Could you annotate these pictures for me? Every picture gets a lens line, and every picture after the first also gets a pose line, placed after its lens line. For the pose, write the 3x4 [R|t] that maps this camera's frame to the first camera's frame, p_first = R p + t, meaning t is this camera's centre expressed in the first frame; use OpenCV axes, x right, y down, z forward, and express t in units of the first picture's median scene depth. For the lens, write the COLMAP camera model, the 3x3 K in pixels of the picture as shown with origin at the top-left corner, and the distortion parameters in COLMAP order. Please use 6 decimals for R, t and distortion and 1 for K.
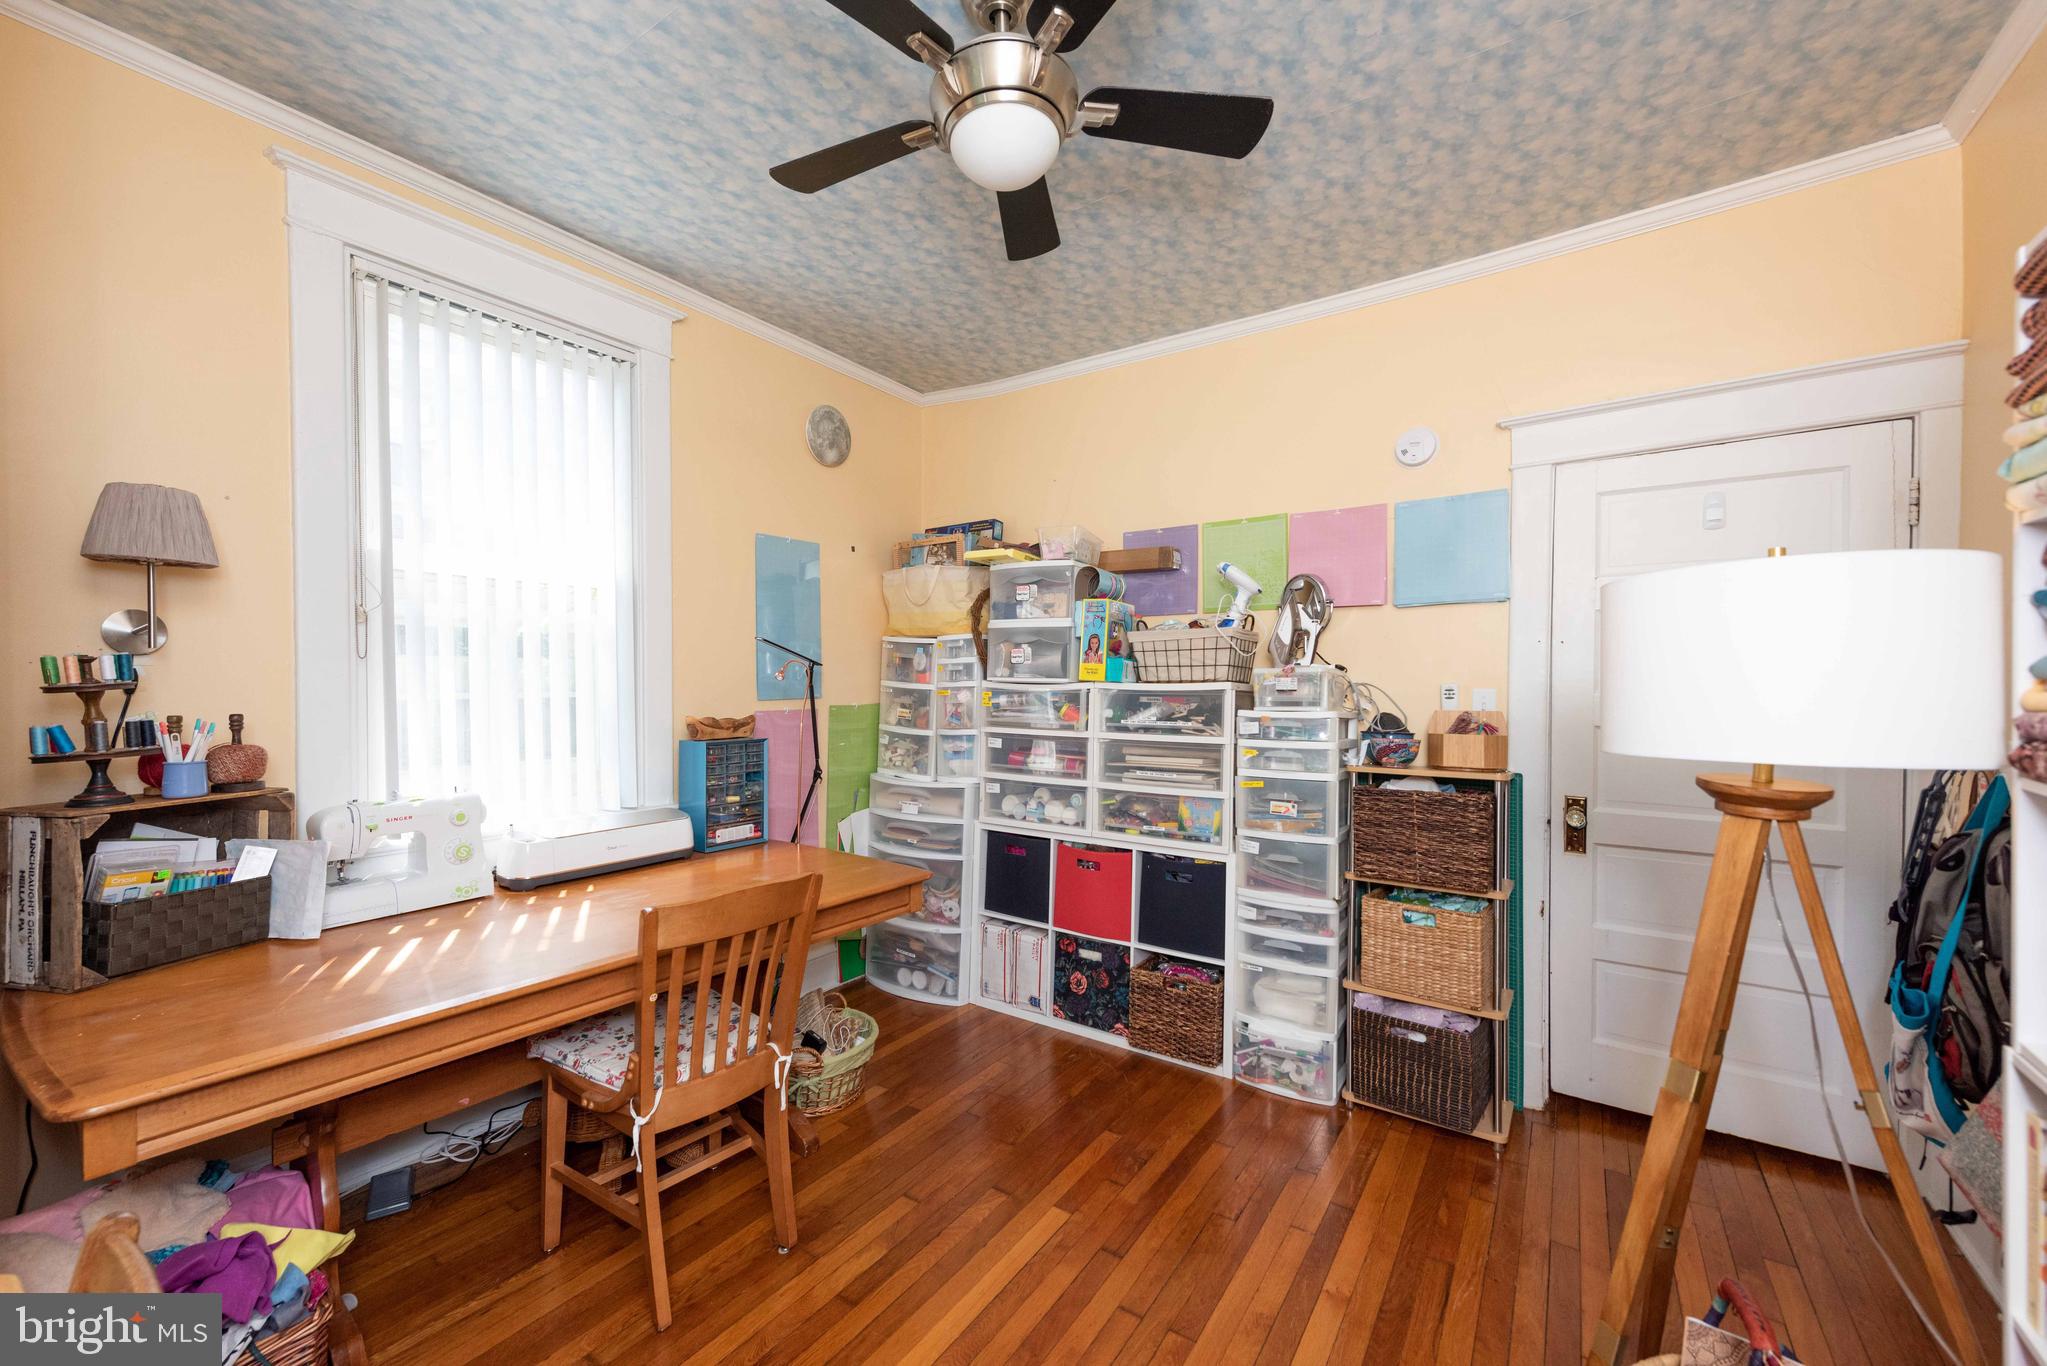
lens RADIAL K [[804.8, 0, 1019.4], [0, 804.8, 686.1], [0, 0, 1]] dist [0.001666, -0.000655]
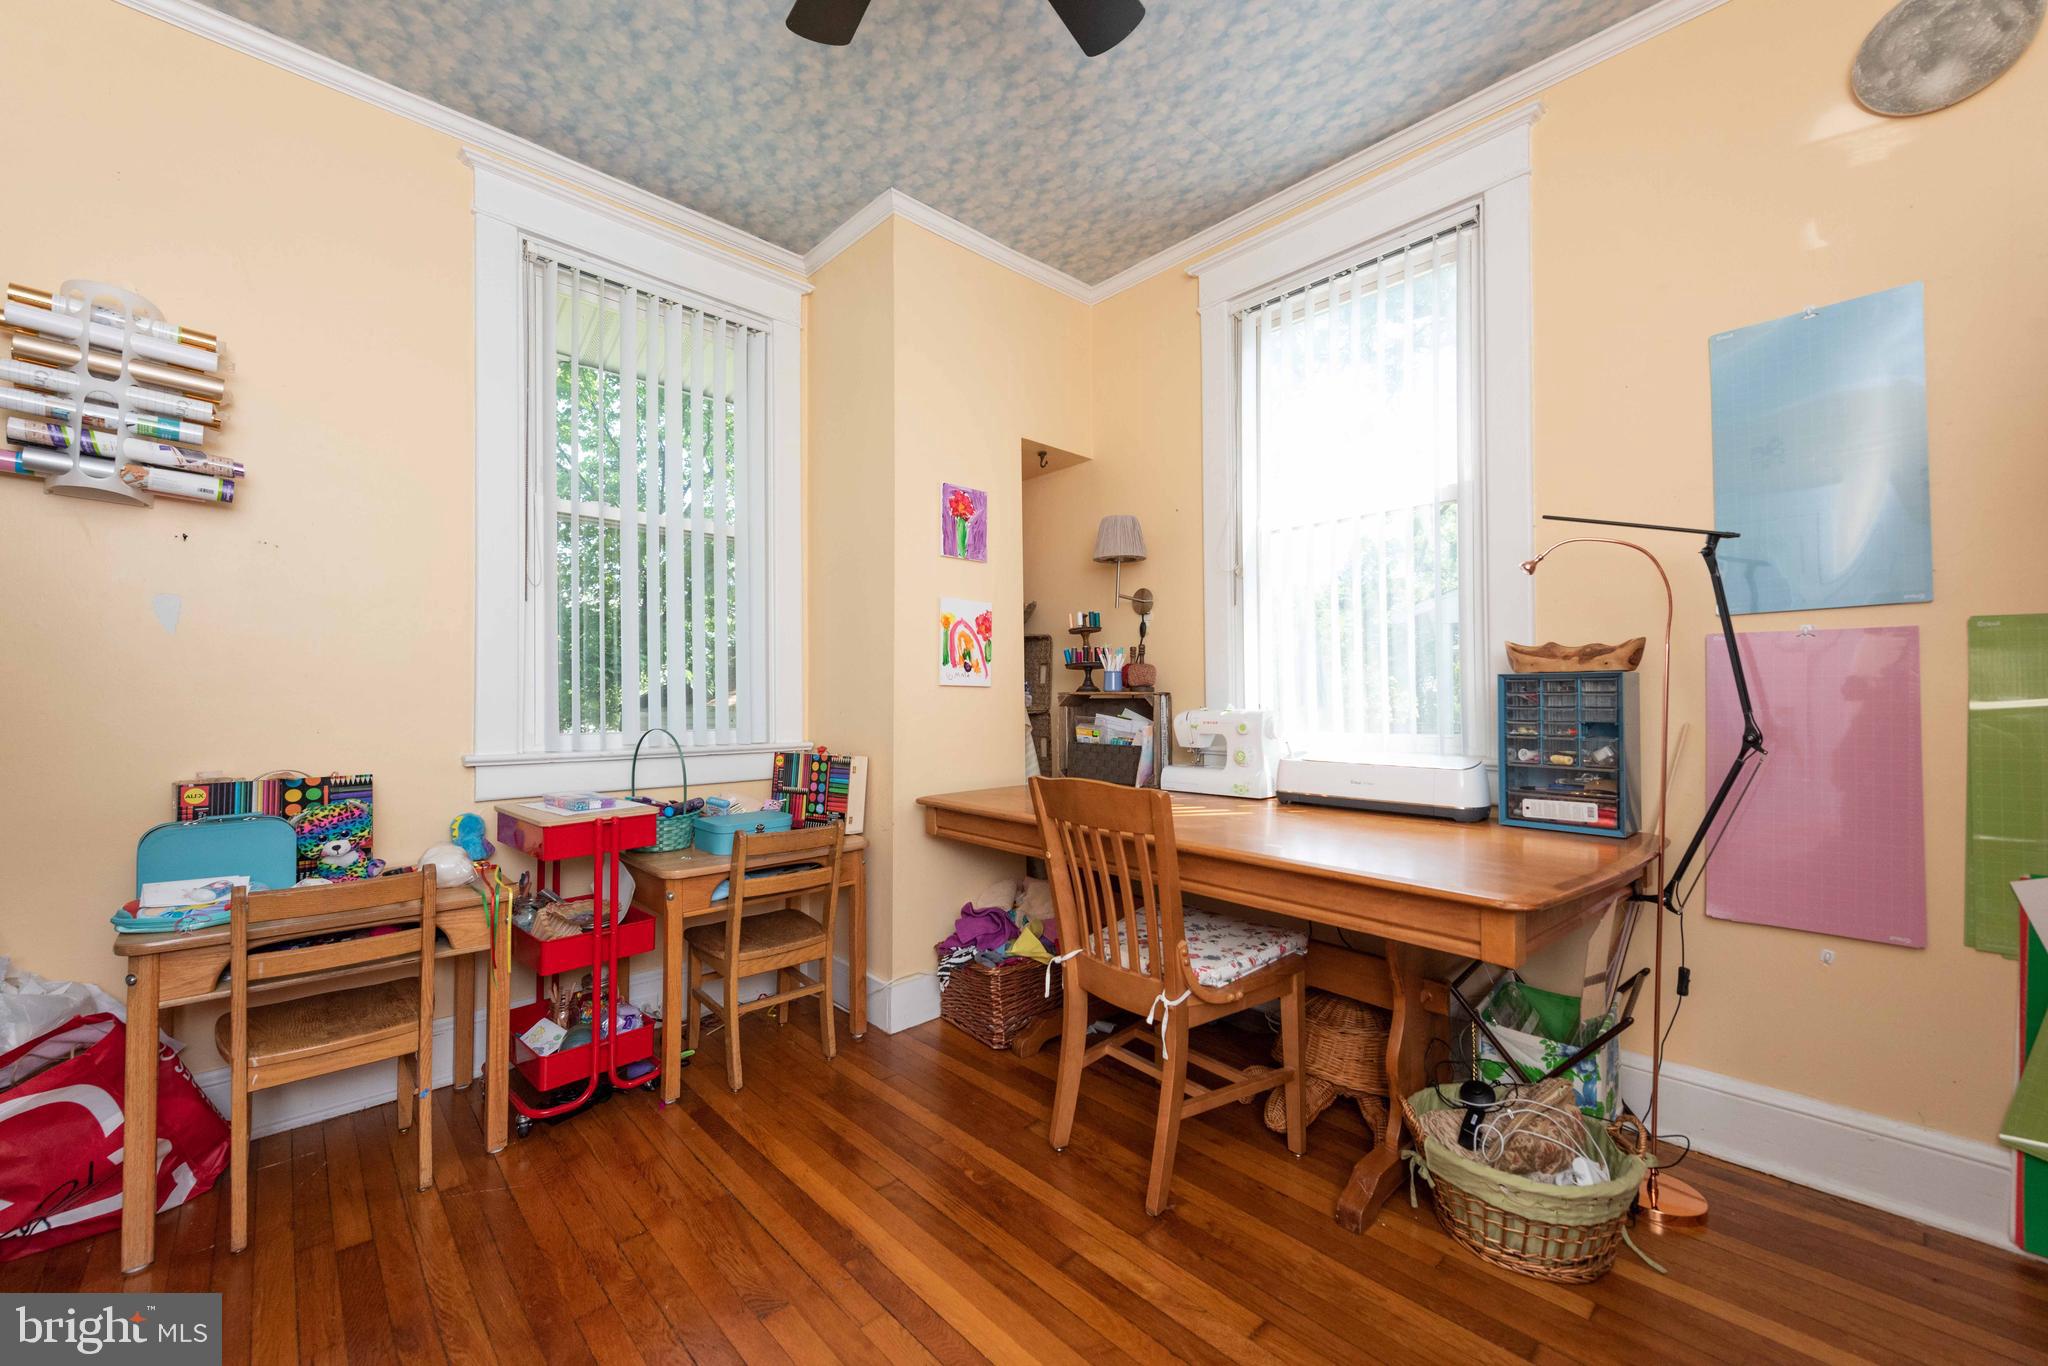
lens RADIAL K [[805.2, 0, 1019.9], [0, 805.2, 686.1], [0, 0, 1]] dist [0.001666, -0.000655]
pose [[-0.228566, -0.012801, -0.973444, 0.504290], [-0.002446, 0.999918, -0.012575, 0.107286], [0.973525, -0.000493, -0.228578, 0.870718]]
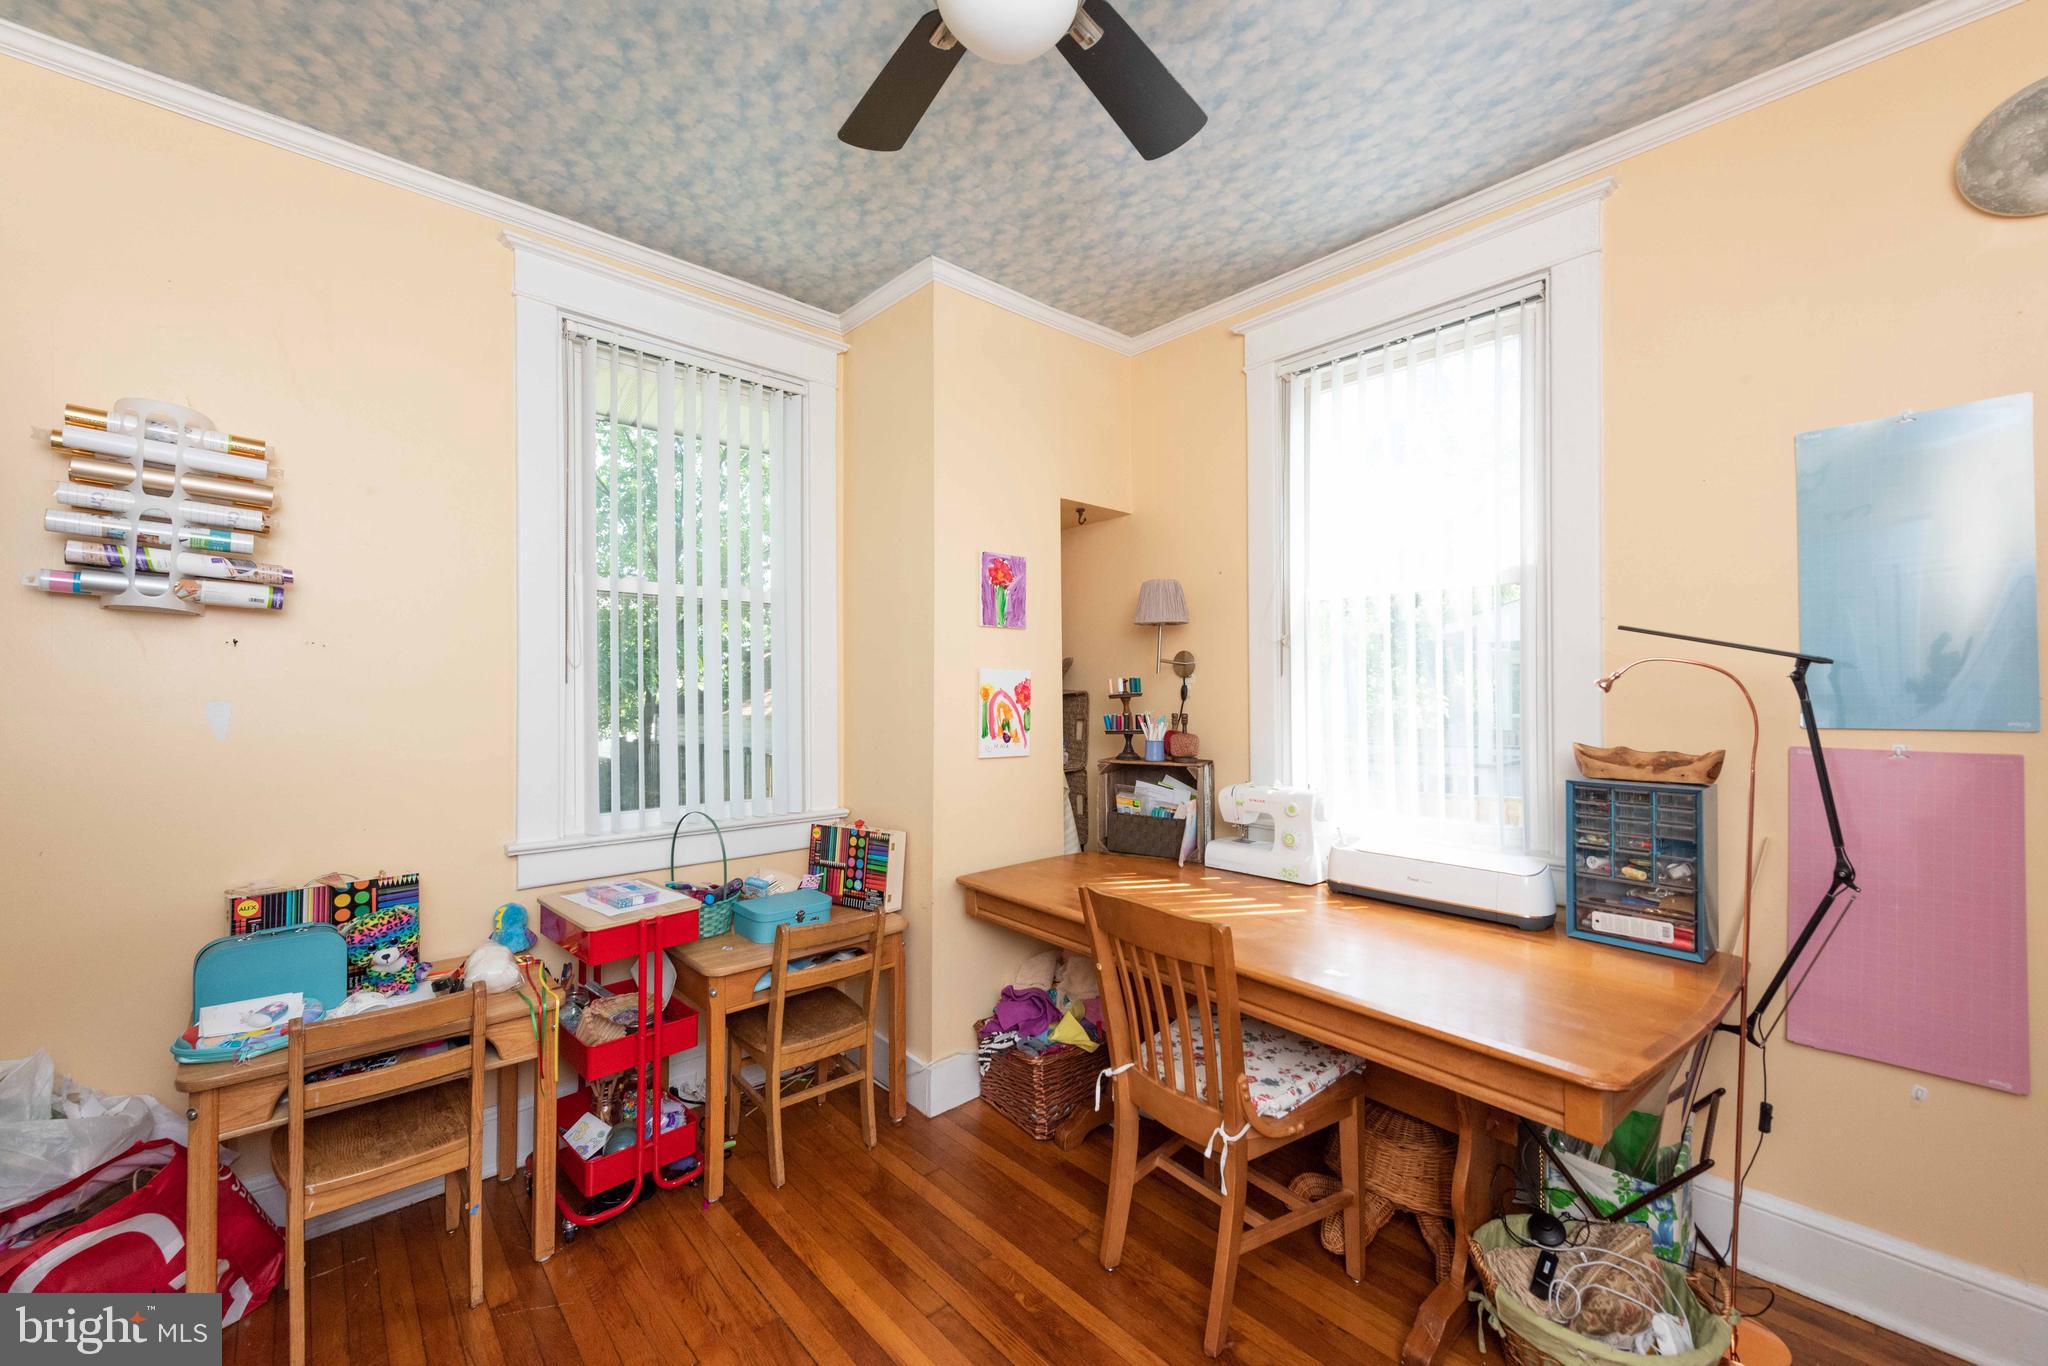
lens RADIAL K [[816.3, 0, 1018.3], [0, 816.3, 684.3], [0, 0, 1]] dist [0.000692, -0.000327]
pose [[-0.251345, -0.006323, -0.967877, 0.505780], [-0.004377, 0.999976, -0.005396, -0.009897], [0.967888, 0.002880, -0.251367, 0.836178]]
